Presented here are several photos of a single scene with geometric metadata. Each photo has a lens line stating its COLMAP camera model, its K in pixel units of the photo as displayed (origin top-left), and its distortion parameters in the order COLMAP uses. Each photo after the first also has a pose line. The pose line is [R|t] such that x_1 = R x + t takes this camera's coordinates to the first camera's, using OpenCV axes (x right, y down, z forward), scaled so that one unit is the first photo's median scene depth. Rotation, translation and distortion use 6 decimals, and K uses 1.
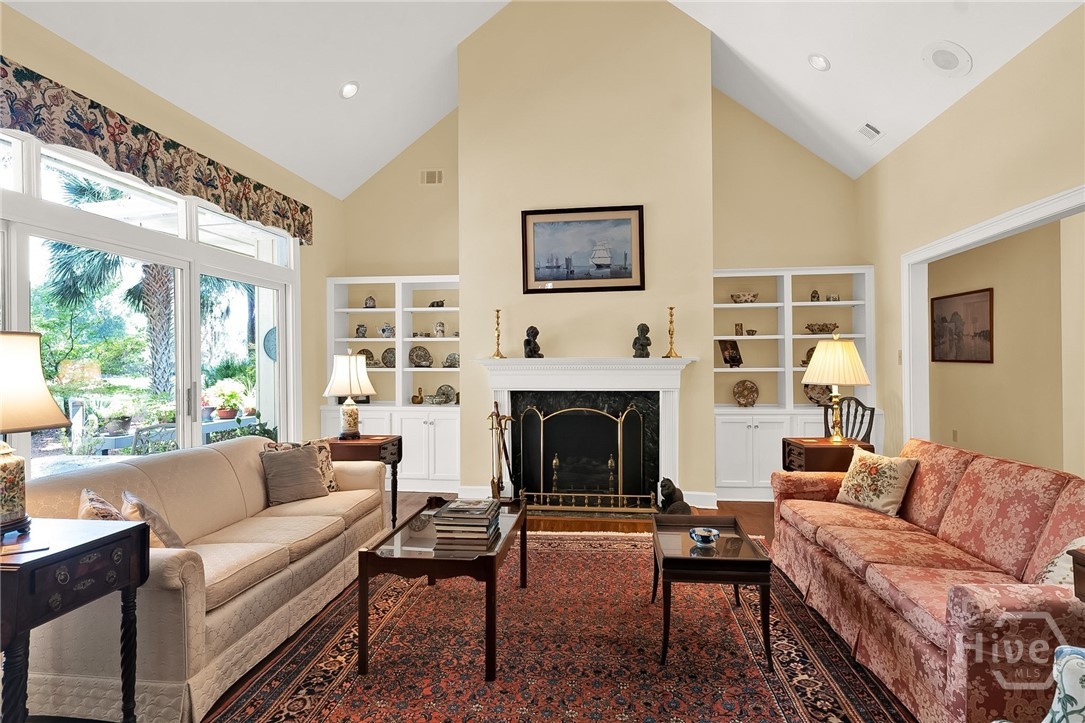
lens RADIAL K [[593.1, 0, 540.6], [0, 593.1, 362.1], [0, 0, 1]] dist [-0.013248, 0.007633]
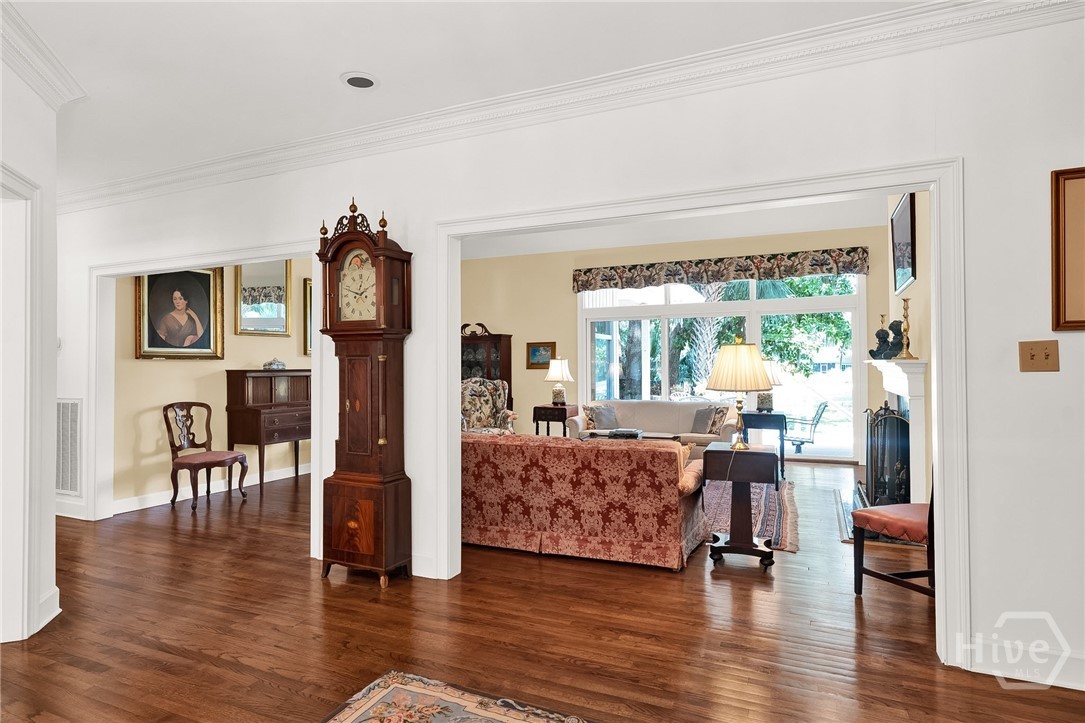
lens RADIAL K [[593.1, 0, 544.9], [0, 593.1, 360.0], [0, 0, 1]] dist [-0.013248, 0.007633]
pose [[-0.286930, -0.004654, -0.957940, 1.252442], [0.008771, 0.999934, -0.007485, -0.004473], [0.957911, -0.010550, -0.286870, 0.807673]]
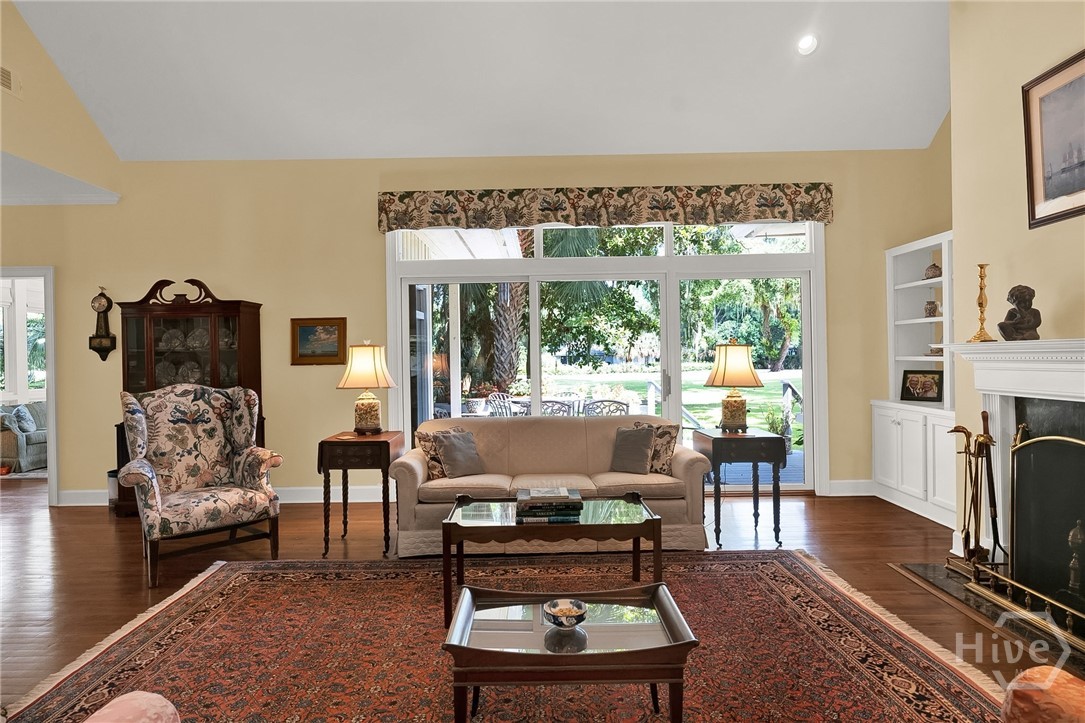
lens RADIAL K [[593.1, 0, 546.8], [0, 593.1, 361.0], [0, 0, 1]] dist [-0.013248, 0.007633]
pose [[0.125069, 0.008056, -0.992115, 0.545228], [0.016970, 0.999803, 0.010258, -0.000916], [0.992003, -0.018119, 0.124908, 0.522423]]
